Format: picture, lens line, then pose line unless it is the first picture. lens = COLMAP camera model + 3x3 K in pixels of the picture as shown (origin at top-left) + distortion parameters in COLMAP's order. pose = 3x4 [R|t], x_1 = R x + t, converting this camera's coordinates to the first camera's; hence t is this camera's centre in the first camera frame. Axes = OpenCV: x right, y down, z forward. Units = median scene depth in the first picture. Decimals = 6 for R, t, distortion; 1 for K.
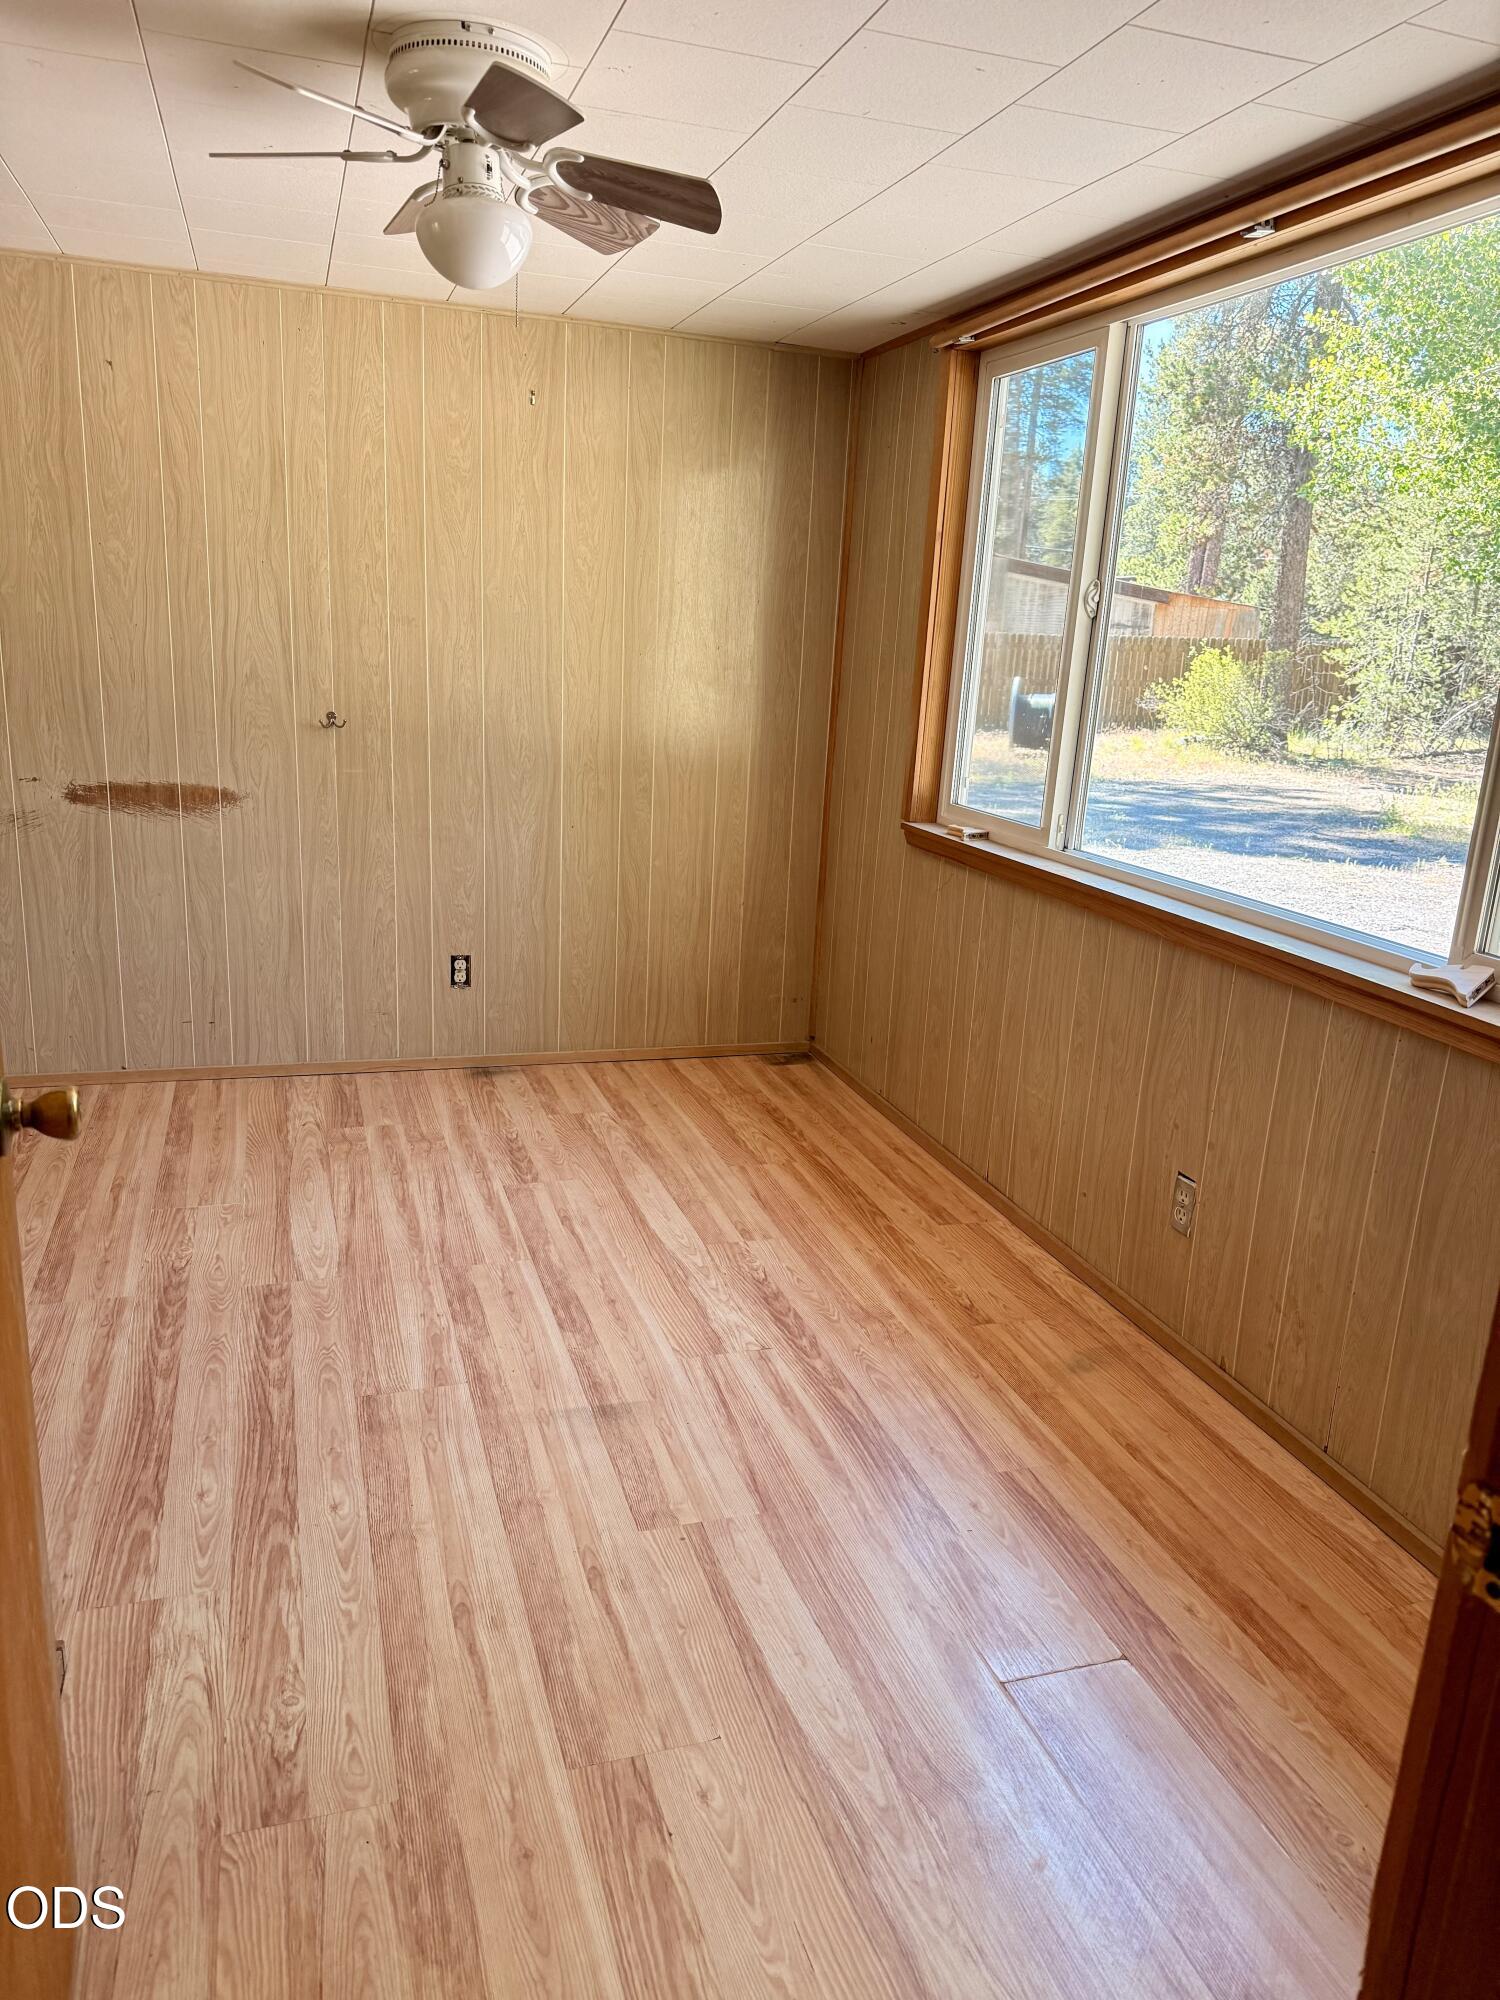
lens RADIAL K [[1362.4, 0, 742.5], [0, 1362.4, 1016.4], [0, 0, 1]] dist [-0.004894, -0.032132]
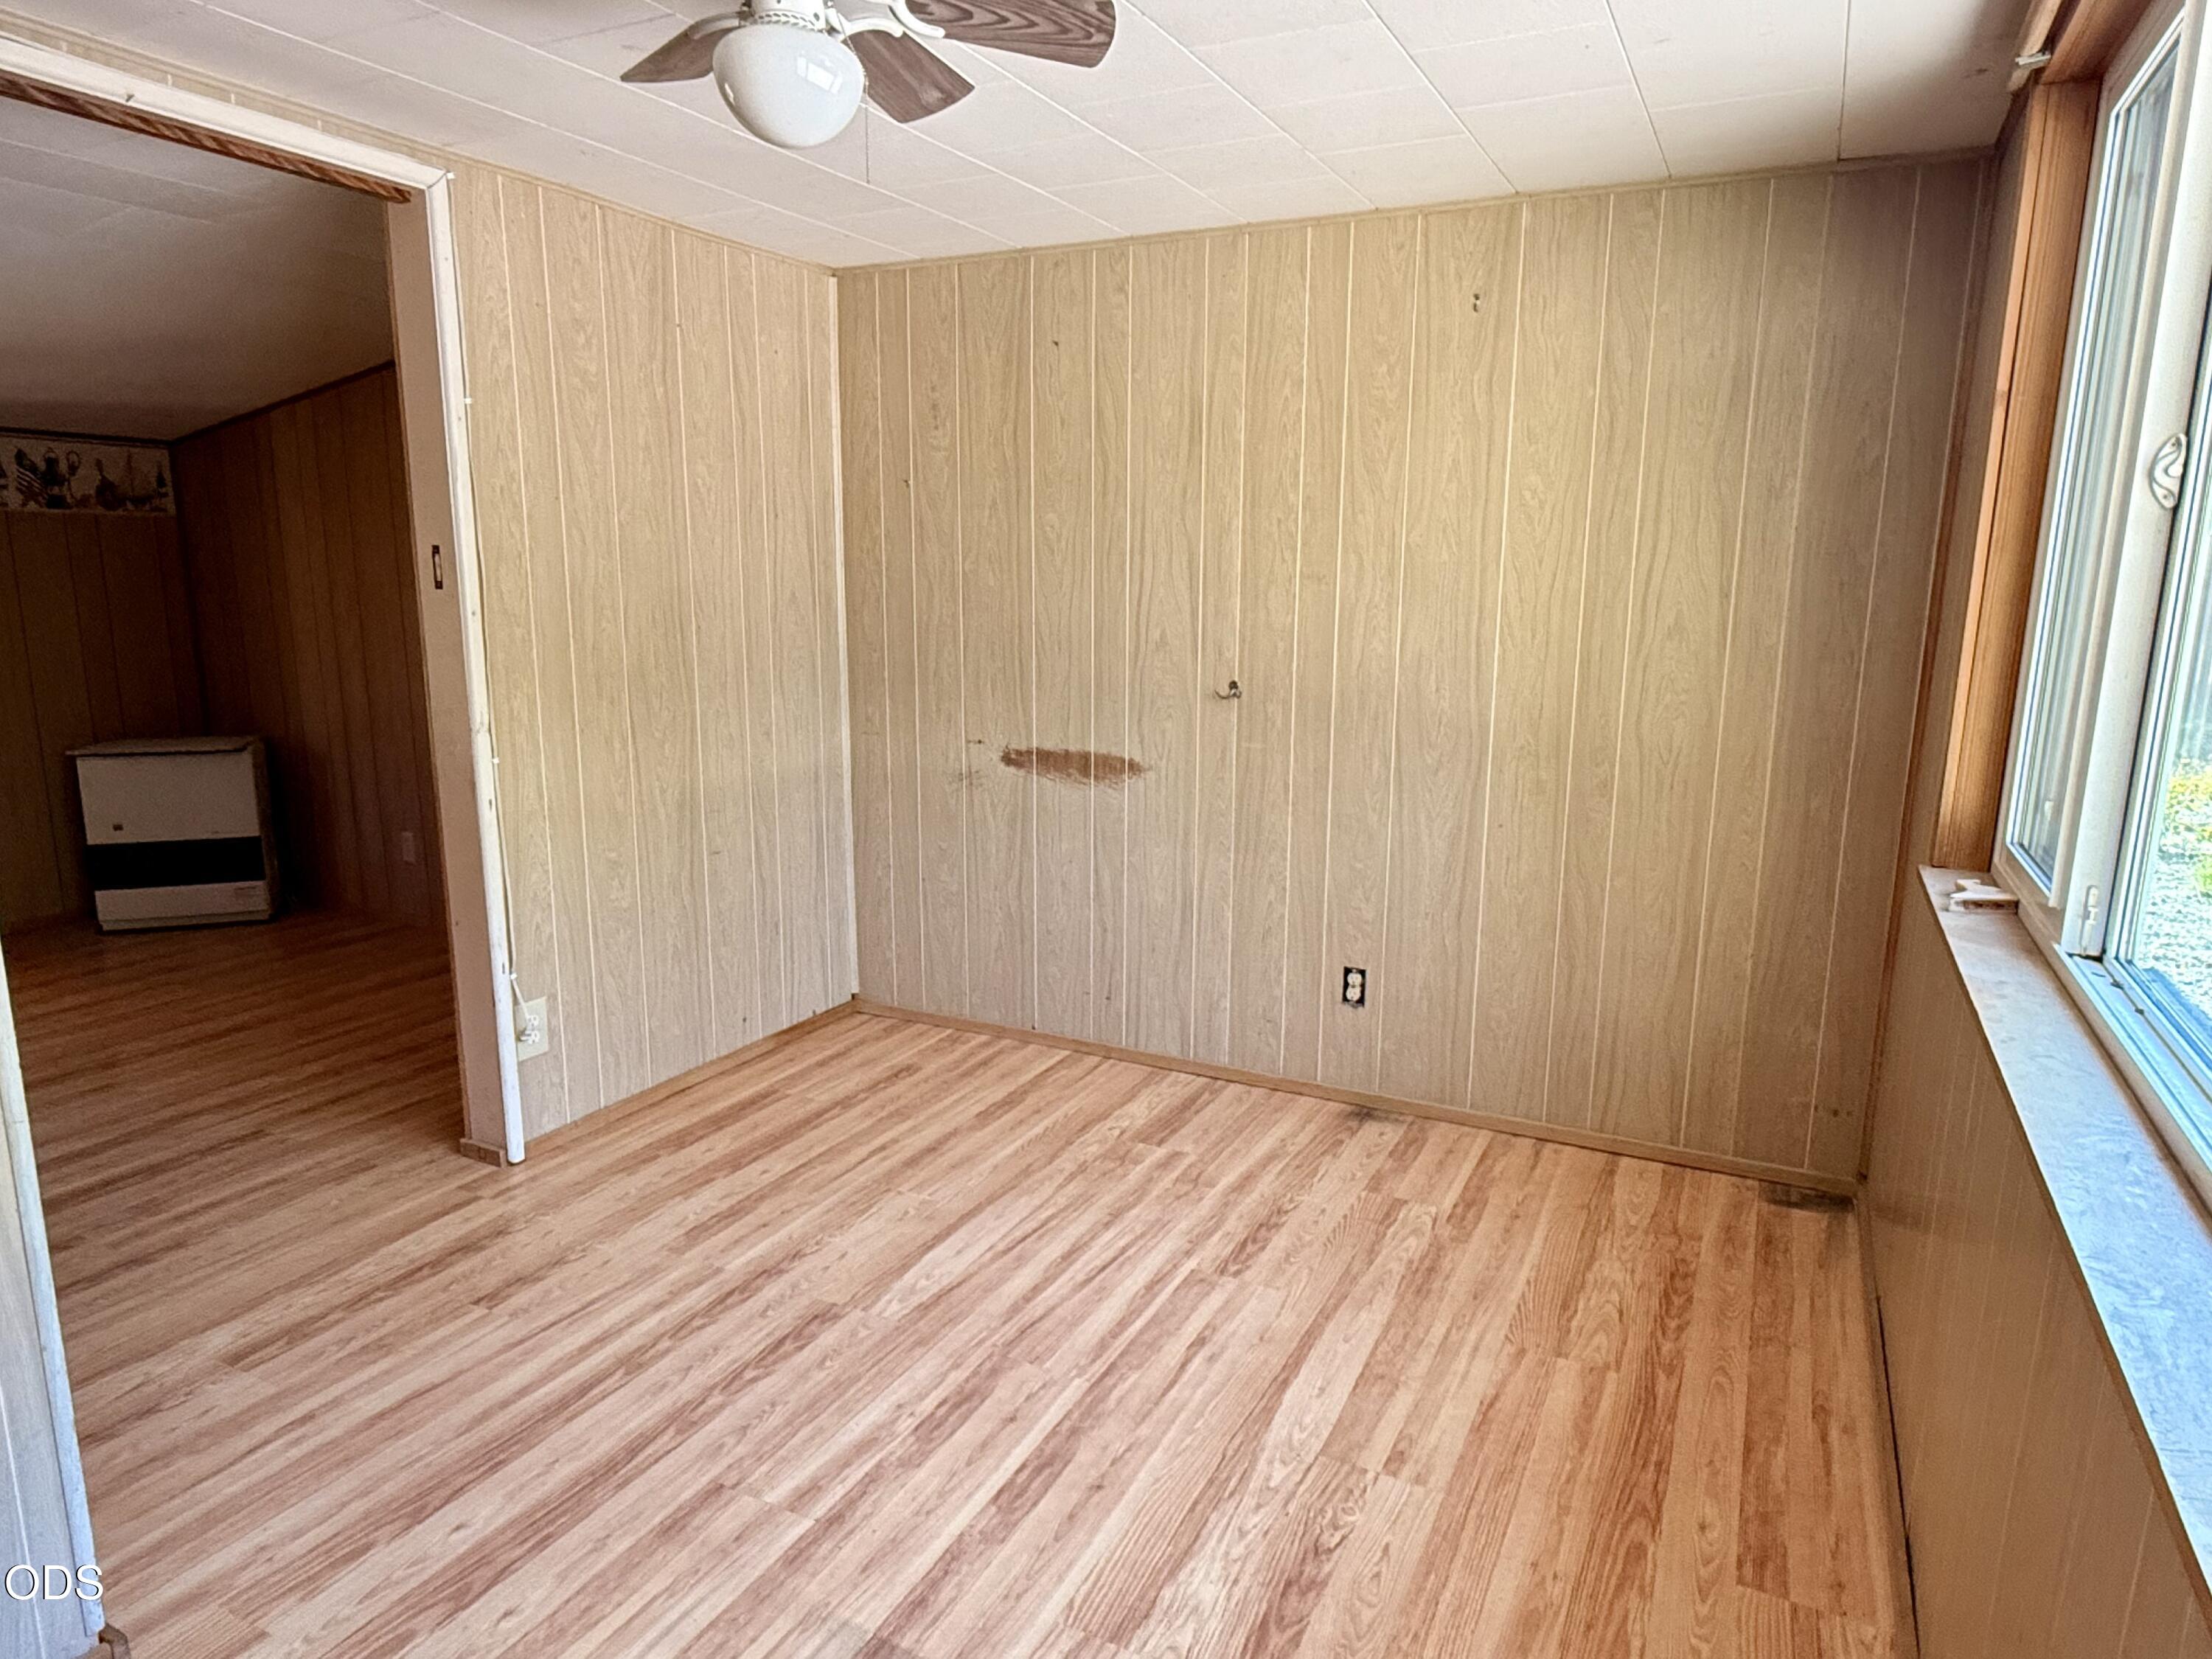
lens RADIAL K [[1331.0, 0, 1111.5], [0, 1331.0, 822.9], [0, 0, 1]] dist [-0.000701, 0.000381]
pose [[0.708073, 0.079384, -0.701663, 0.278526], [-0.157891, 0.986302, -0.047746, -0.077426], [0.688261, 0.144594, 0.710908, 0.336368]]
